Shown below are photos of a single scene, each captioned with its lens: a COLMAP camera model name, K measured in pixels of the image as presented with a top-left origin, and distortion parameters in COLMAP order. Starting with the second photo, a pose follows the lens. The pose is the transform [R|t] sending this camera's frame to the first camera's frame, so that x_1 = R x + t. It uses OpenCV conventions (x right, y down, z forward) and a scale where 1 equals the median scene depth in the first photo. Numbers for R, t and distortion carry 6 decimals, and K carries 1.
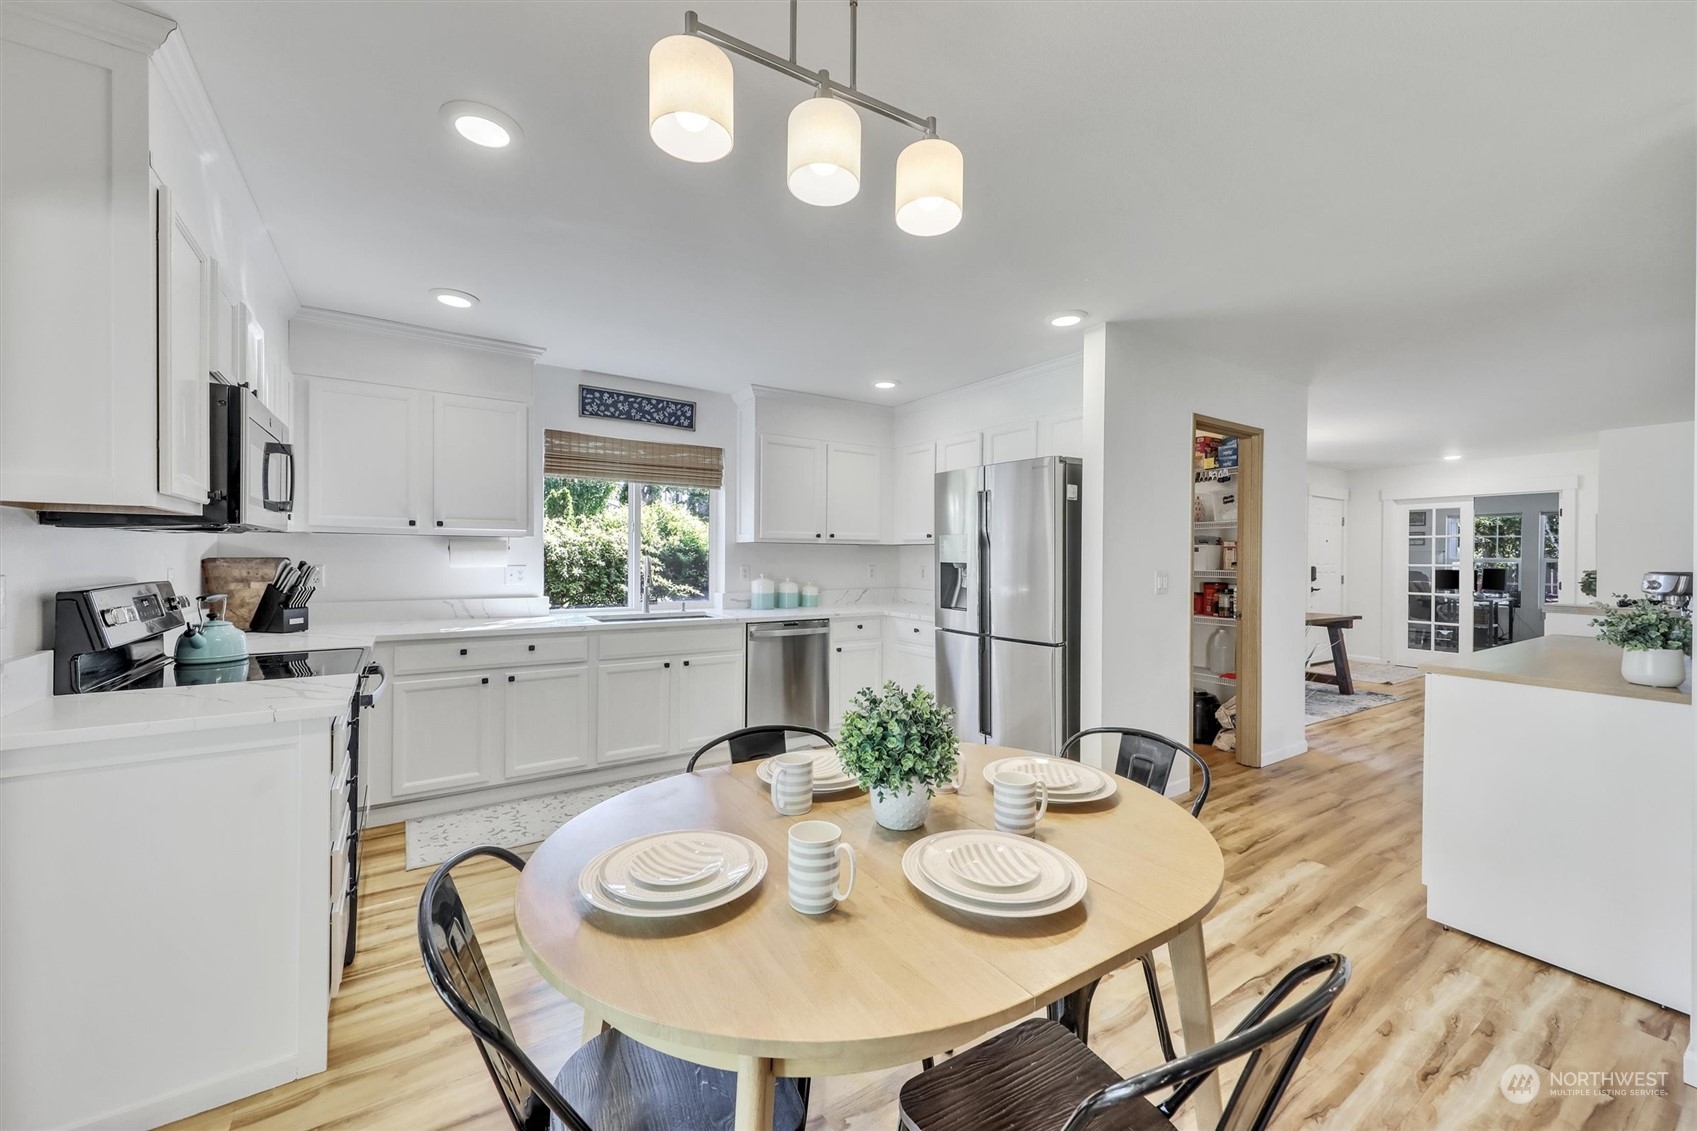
lens RADIAL K [[721.5, 0, 842.9], [0, 721.5, 566.1], [0, 0, 1]] dist [-0.001942, -0.000037]
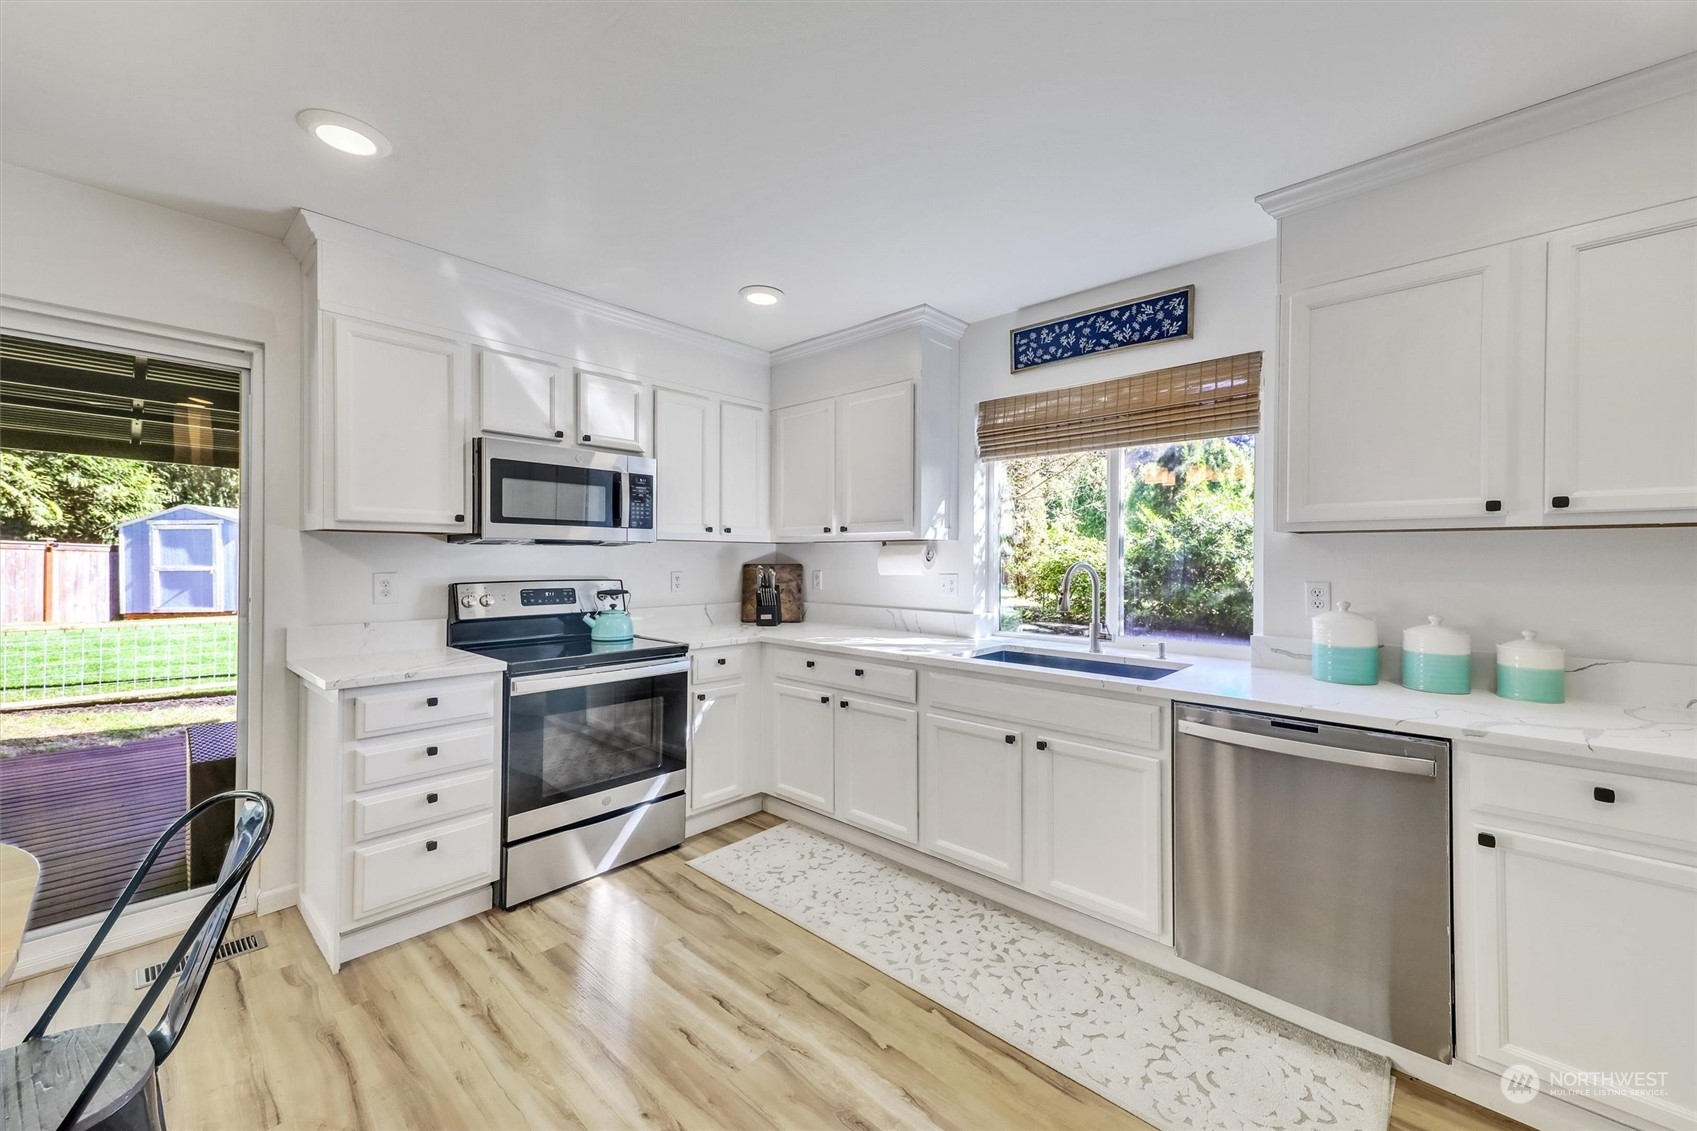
lens RADIAL K [[655.9, 0, 851.6], [0, 655.9, 561.3], [0, 0, 1]] dist [0.015584, 0.000008]
pose [[0.206249, -0.004532, -0.978489, 0.251586], [-0.015306, 0.999852, -0.007857, -0.007127], [0.978380, 0.016597, 0.206149, 0.681553]]
